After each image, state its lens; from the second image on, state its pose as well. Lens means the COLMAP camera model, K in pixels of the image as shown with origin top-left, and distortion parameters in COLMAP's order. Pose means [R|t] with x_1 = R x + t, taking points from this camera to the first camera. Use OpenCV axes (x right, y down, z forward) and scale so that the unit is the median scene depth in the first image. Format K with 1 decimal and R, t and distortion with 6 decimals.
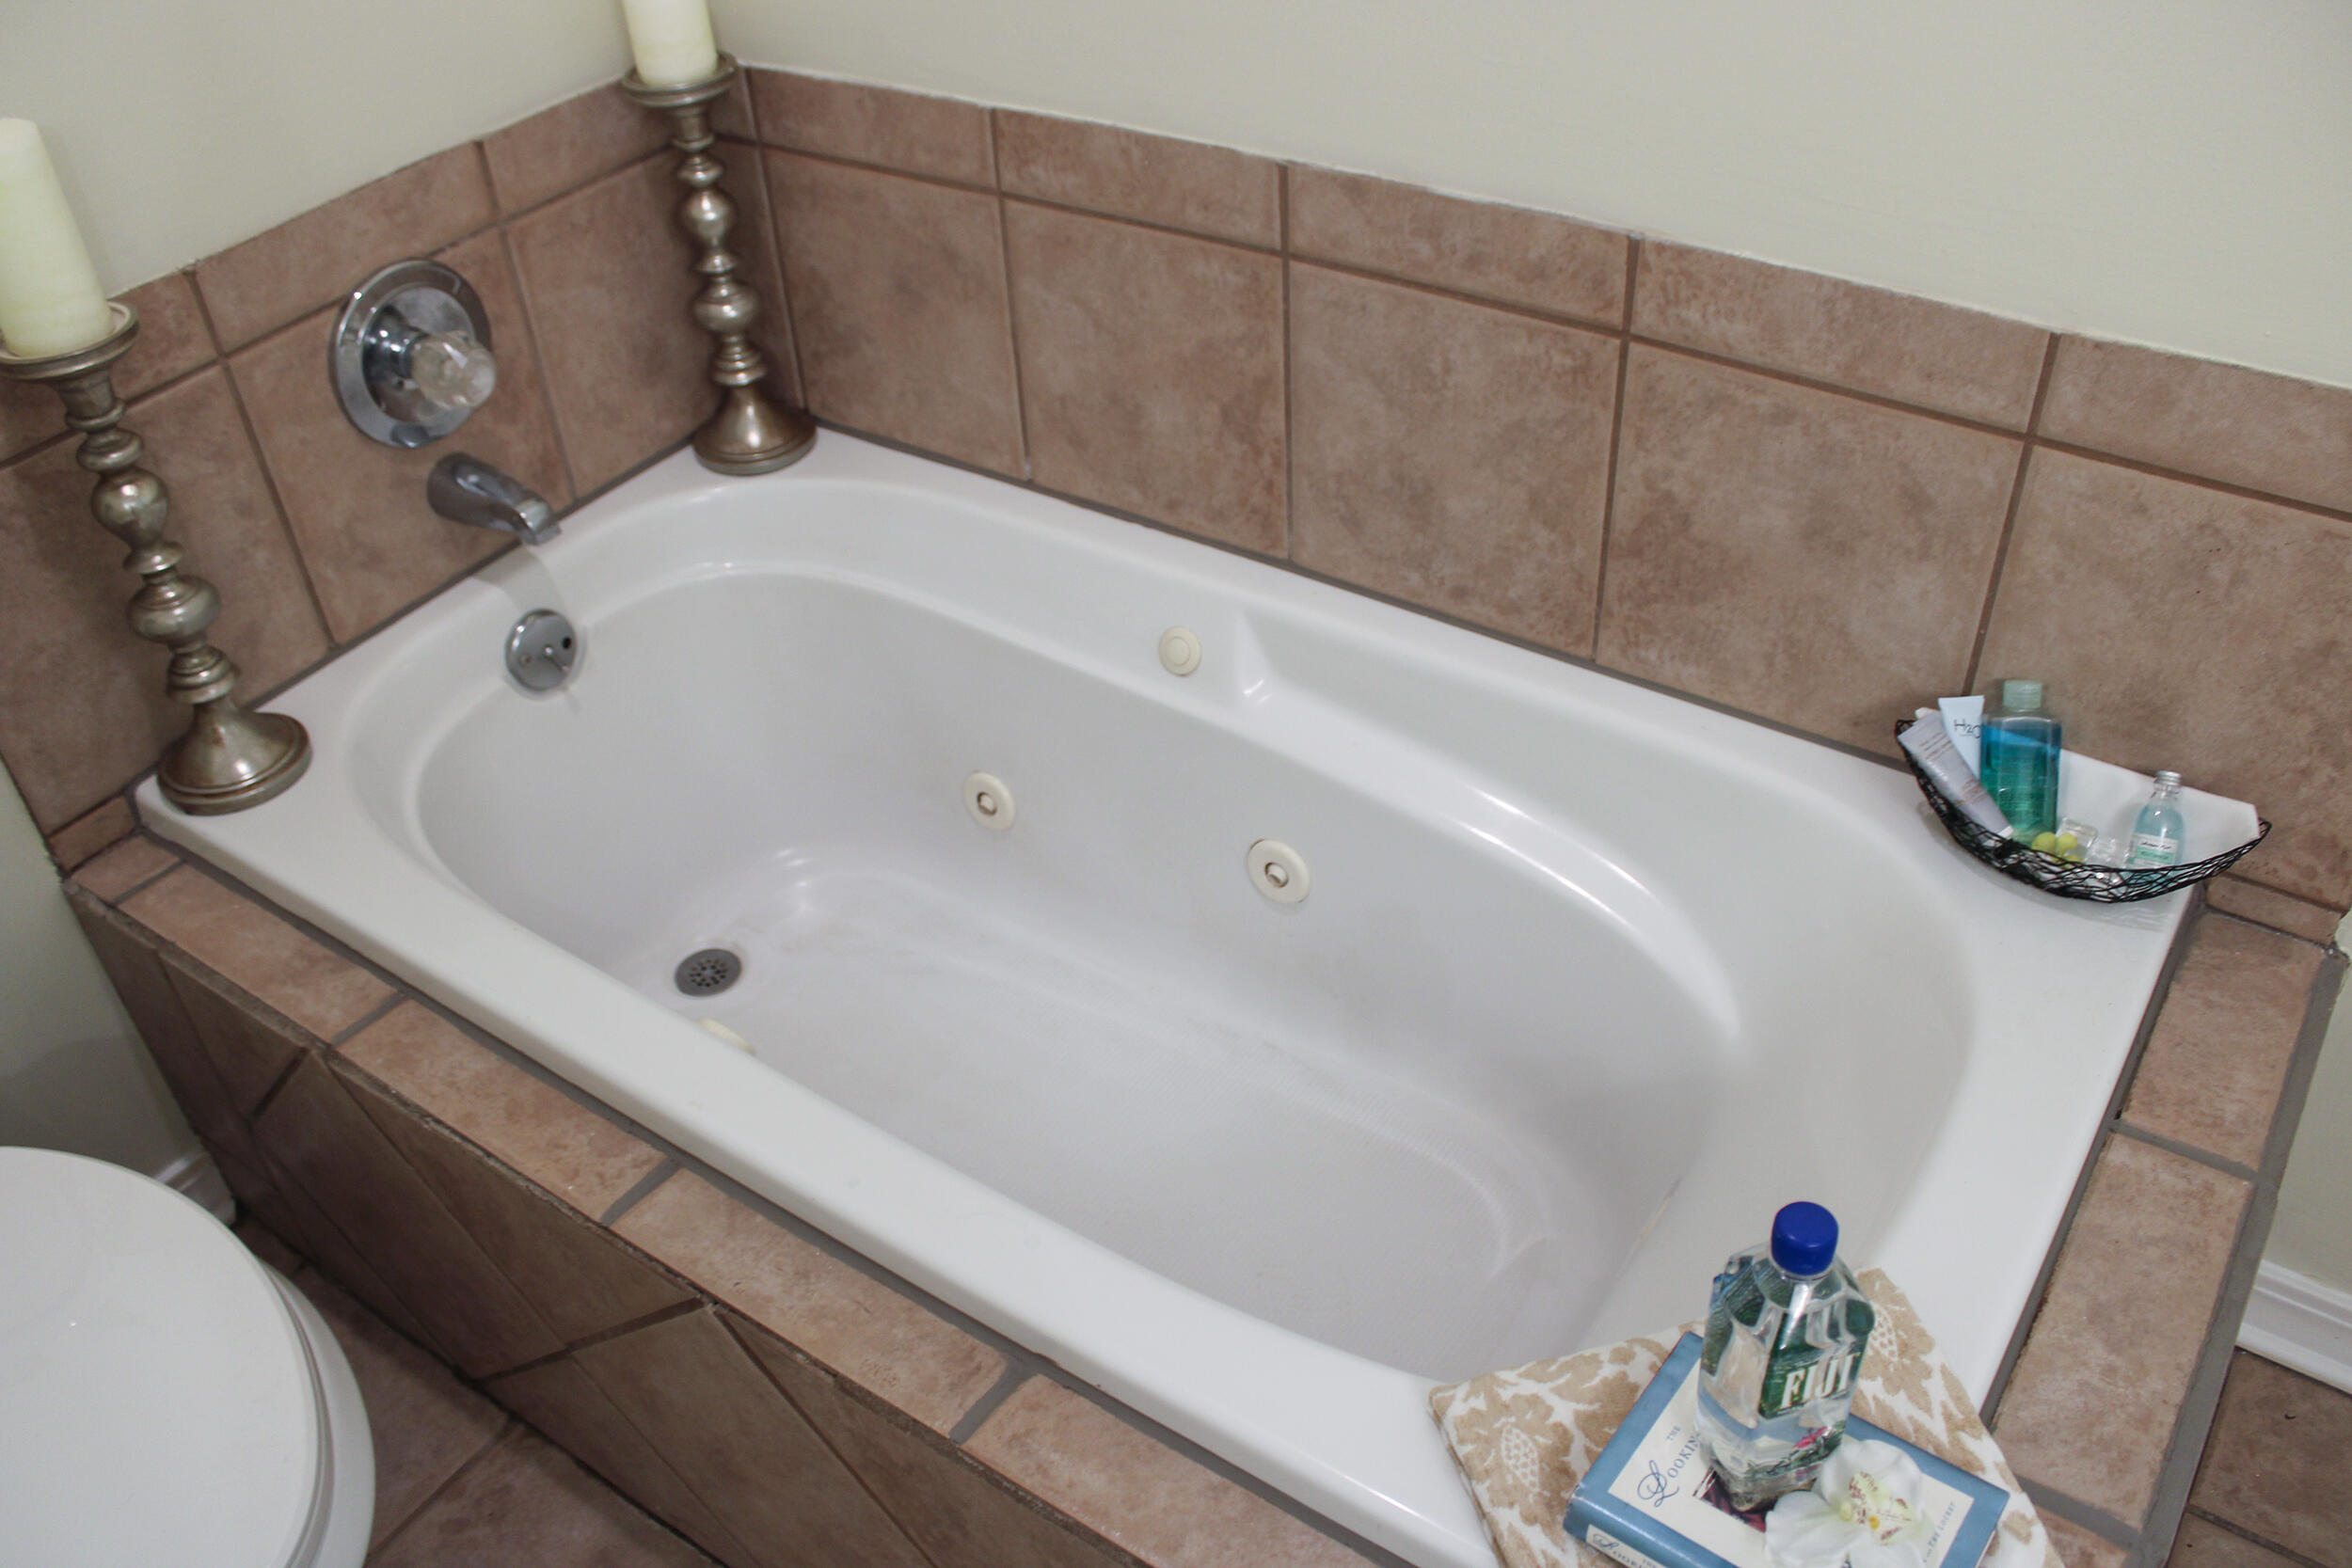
lens RADIAL K [[1961.6, 0, 1168.3], [0, 1961.6, 798.9], [0, 0, 1]] dist [-0.165644, 0.150382]
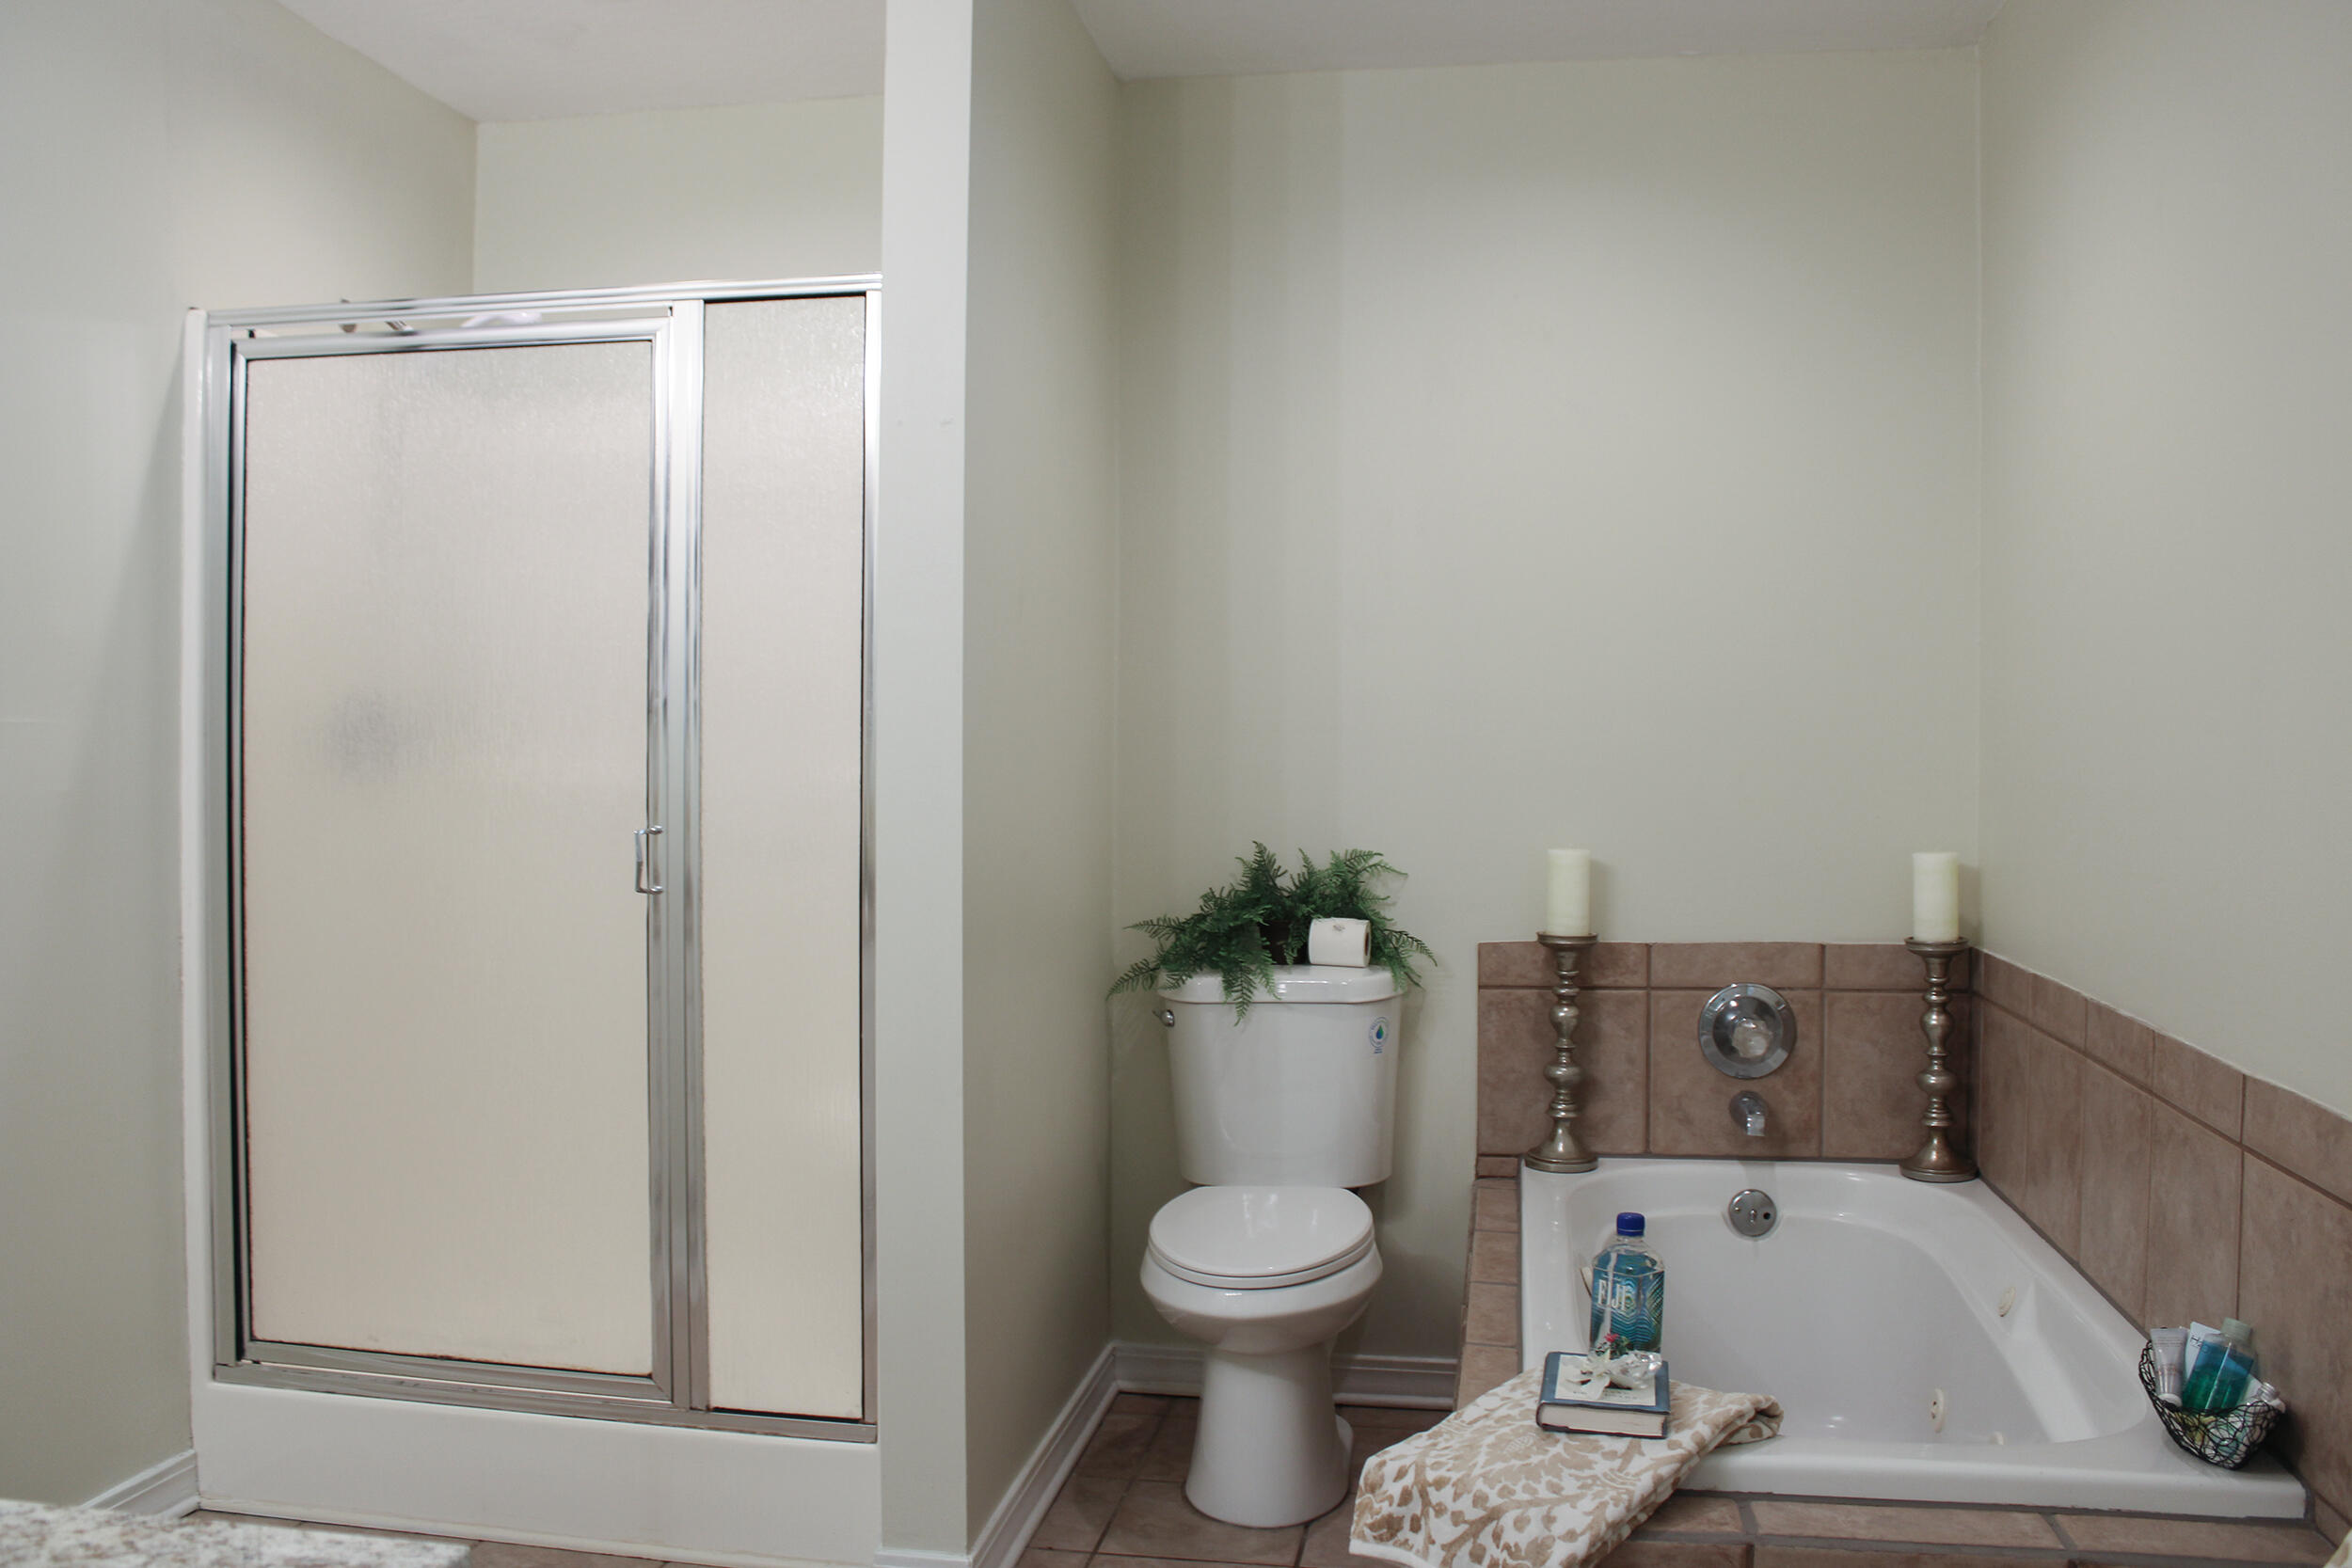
lens RADIAL K [[1961.6, 0, 1168.3], [0, 1961.6, 798.9], [0, 0, 1]] dist [-0.165644, 0.150382]
pose [[0.417292, 0.080991, -0.905156, 1.123928], [-0.583647, 0.787341, -0.198622, 0.317066], [0.696580, 0.611175, 0.375821, -0.298034]]
